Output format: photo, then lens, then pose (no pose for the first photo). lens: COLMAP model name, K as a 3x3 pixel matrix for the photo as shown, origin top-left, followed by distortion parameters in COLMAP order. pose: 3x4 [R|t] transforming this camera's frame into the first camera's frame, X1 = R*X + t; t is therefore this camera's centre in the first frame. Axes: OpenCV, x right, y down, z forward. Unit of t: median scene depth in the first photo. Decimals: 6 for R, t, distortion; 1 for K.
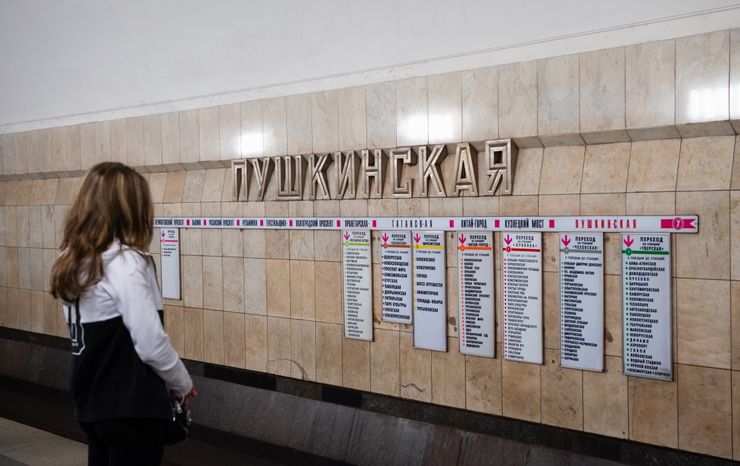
lens RADIAL K [[1067.4, 0, 370.0], [0, 1067.4, 233.0], [0, 0, 1]] dist [0.127292, -0.003628]
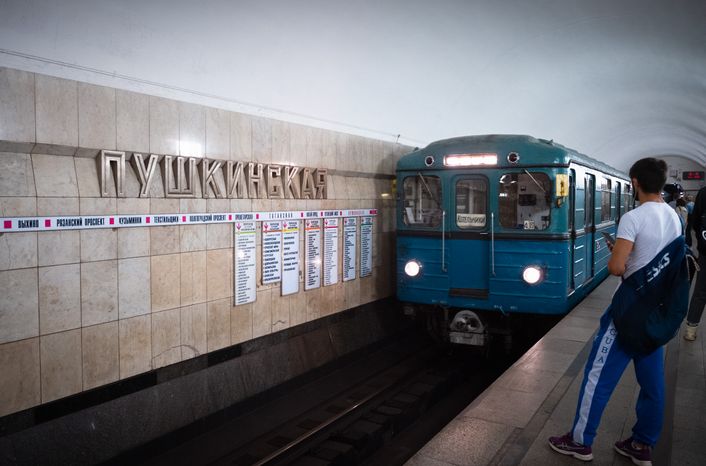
lens RADIAL K [[624.2, 0, 353.0], [0, 624.2, 233.0], [0, 0, 1]] dist [0.001289, -0.003482]
pose [[-0.343431, -0.036874, 0.938454, -0.792749], [0.024332, 0.998544, 0.048139, -0.023212], [-0.938863, 0.039366, -0.342034, 1.147924]]
